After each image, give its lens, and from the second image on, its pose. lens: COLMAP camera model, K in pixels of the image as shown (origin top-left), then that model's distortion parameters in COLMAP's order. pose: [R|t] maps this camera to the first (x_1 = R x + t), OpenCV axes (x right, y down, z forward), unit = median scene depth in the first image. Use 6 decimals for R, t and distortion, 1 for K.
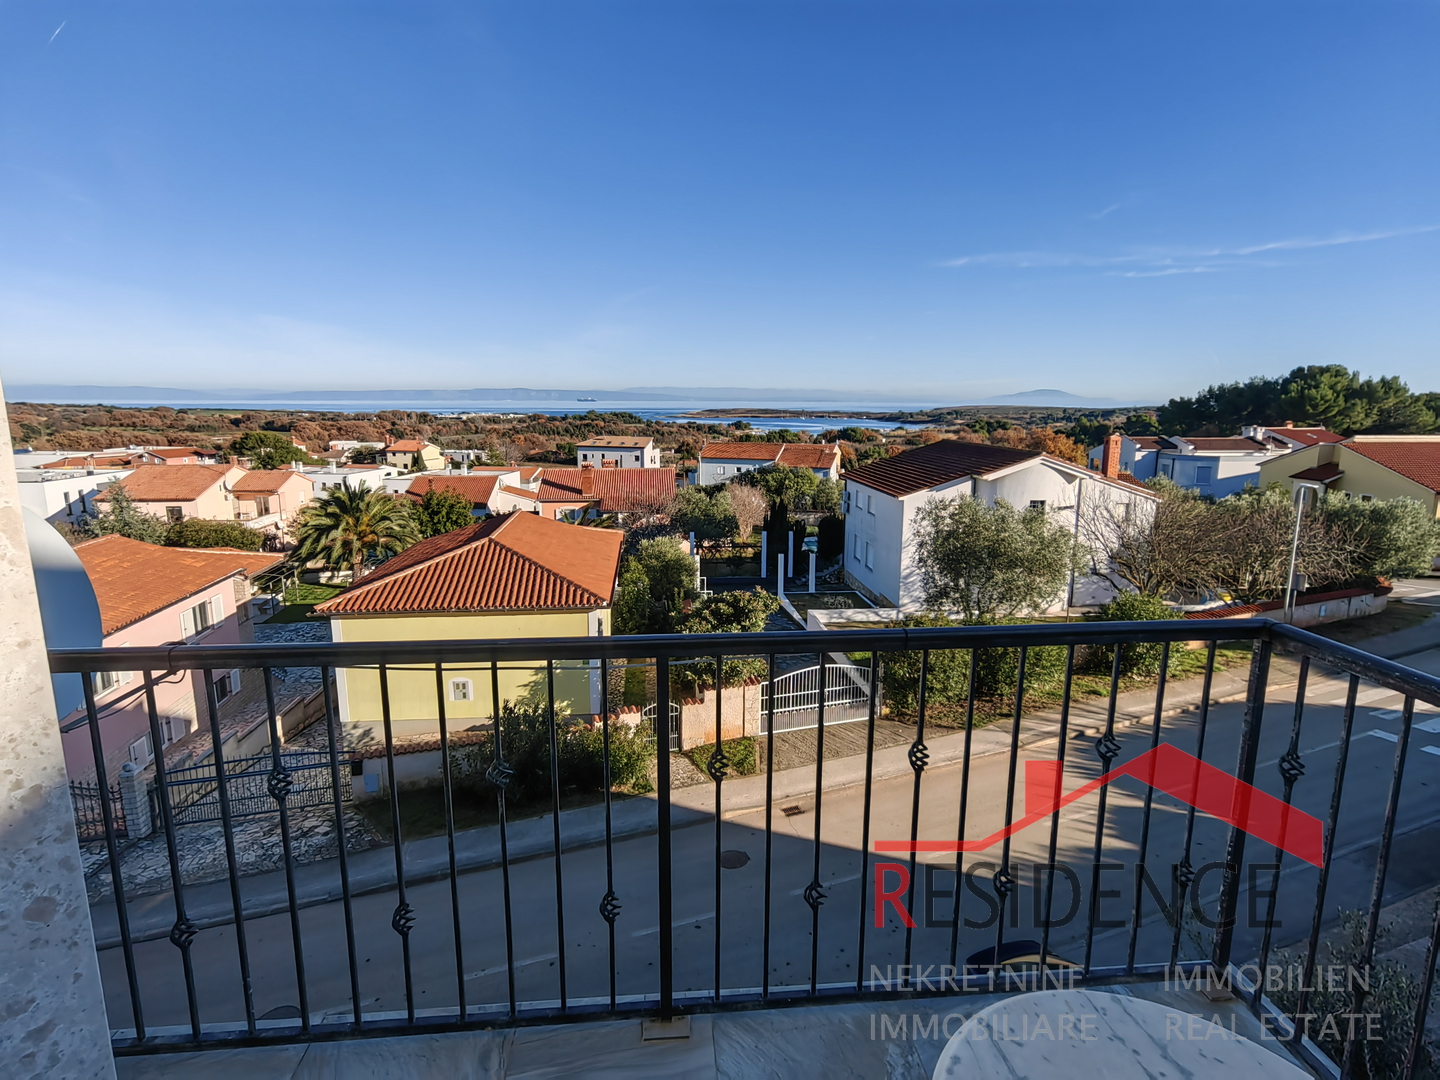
lens RADIAL K [[771.4, 0, 718.1], [0, 771.4, 538.2], [0, 0, 1]] dist [-0.006539, 0.018971]
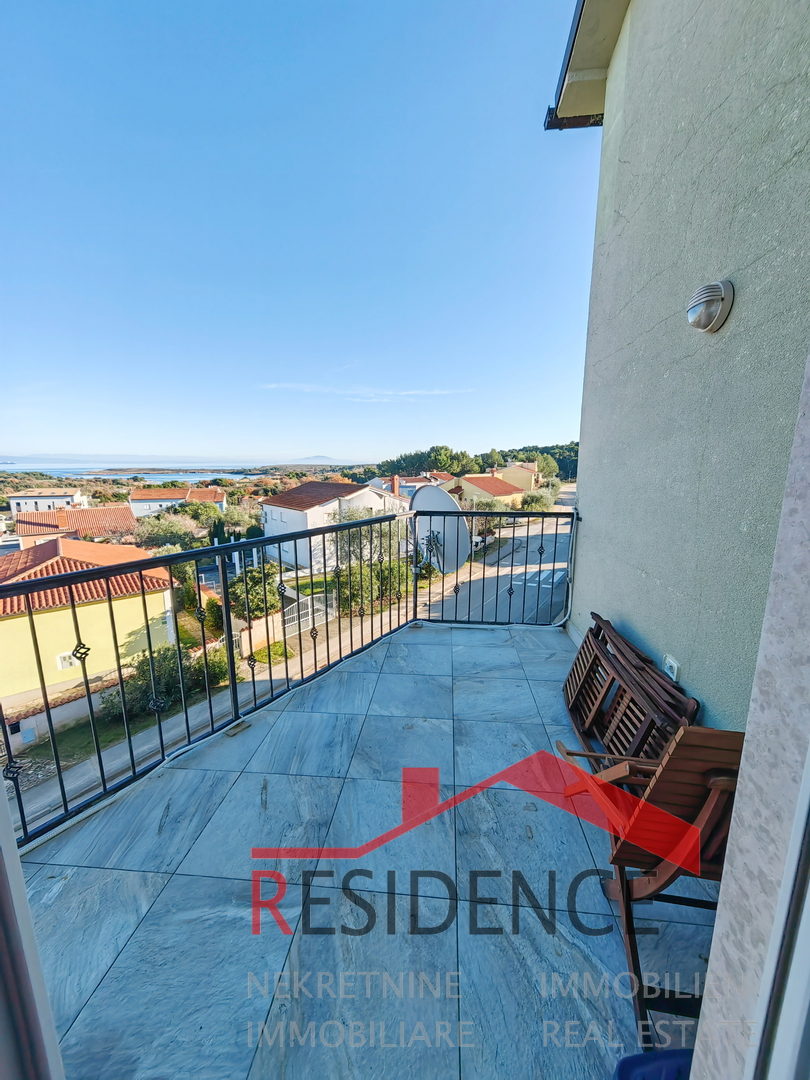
lens RADIAL K [[421.3, 0, 405.0], [0, 421.3, 540.0], [0, 0, 1]] dist [0.009632, -0.000009]
pose [[0.828724, -0.108847, 0.548971, -0.106385], [0.105419, 0.993706, 0.037887, 0.004088], [-0.549640, 0.026474, 0.834982, -0.008833]]
